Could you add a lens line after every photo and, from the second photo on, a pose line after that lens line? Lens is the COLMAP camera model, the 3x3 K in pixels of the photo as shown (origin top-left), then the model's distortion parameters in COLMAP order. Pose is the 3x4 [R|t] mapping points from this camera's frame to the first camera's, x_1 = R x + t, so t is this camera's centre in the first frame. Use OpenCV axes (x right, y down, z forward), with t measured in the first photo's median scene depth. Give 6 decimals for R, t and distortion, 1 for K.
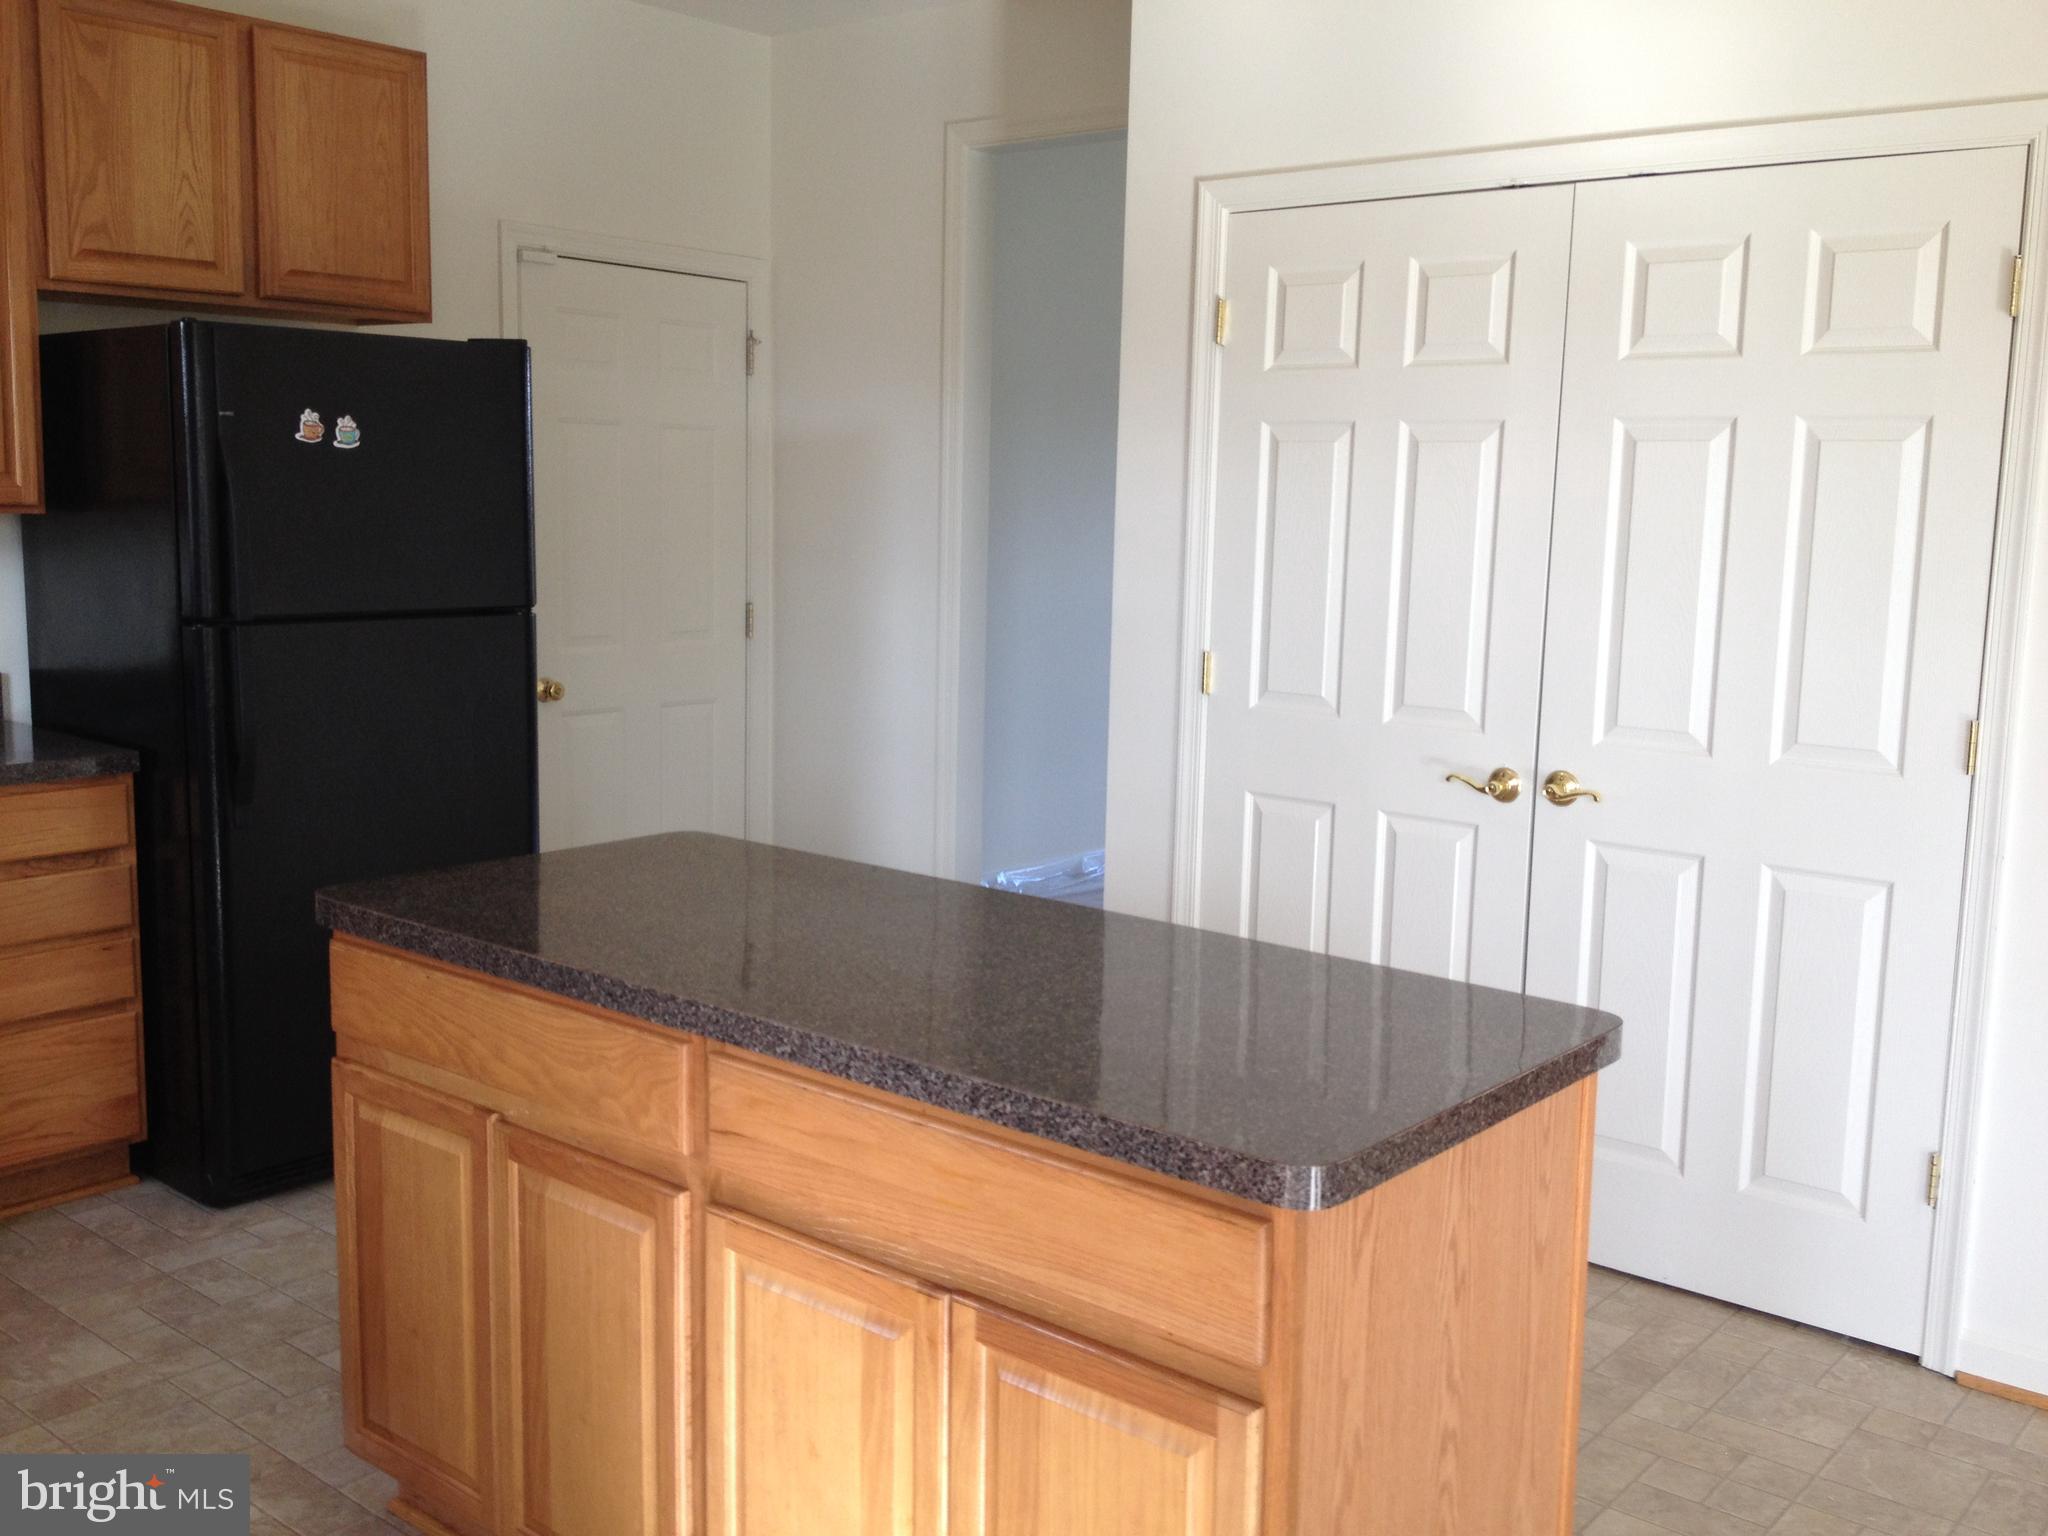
lens RADIAL K [[1982.5, 0, 1024.0], [0, 1982.5, 768.0], [0, 0, 1]] dist [0.051541, -0.120288]
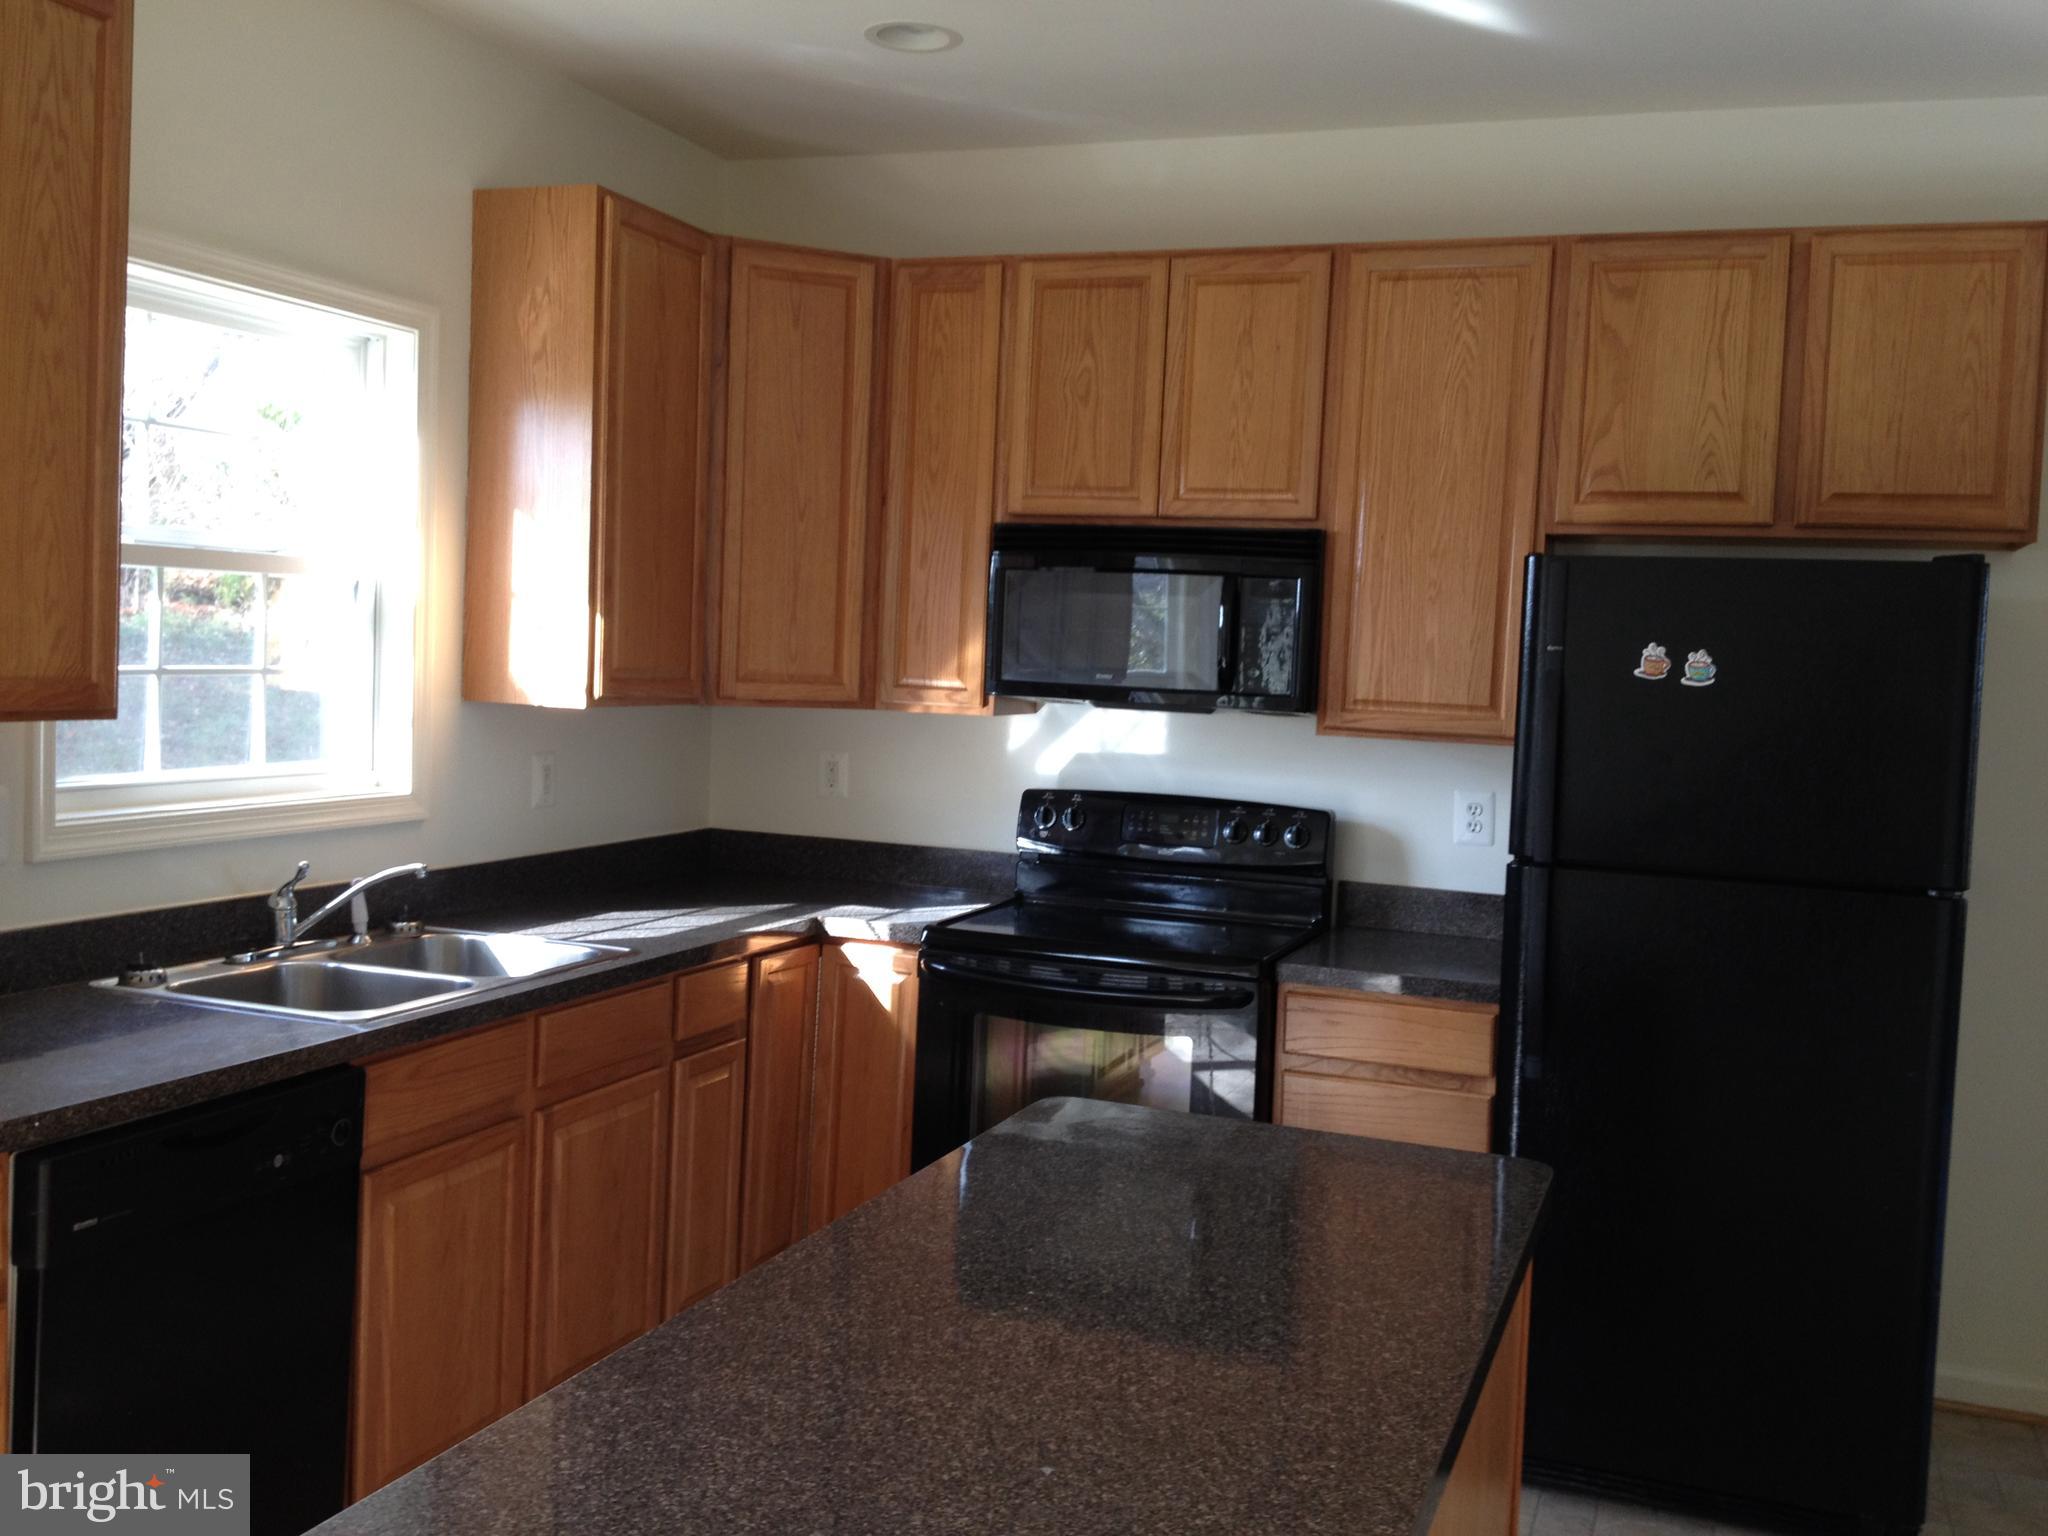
lens RADIAL K [[1982.5, 0, 1024.0], [0, 1982.5, 768.0], [0, 0, 1]] dist [0.051541, -0.120288]
pose [[0.319523, 0.045985, -0.946462, 0.387256], [-0.170931, 0.985234, -0.009837, -0.060262], [0.932034, 0.164923, 0.322665, 0.412027]]
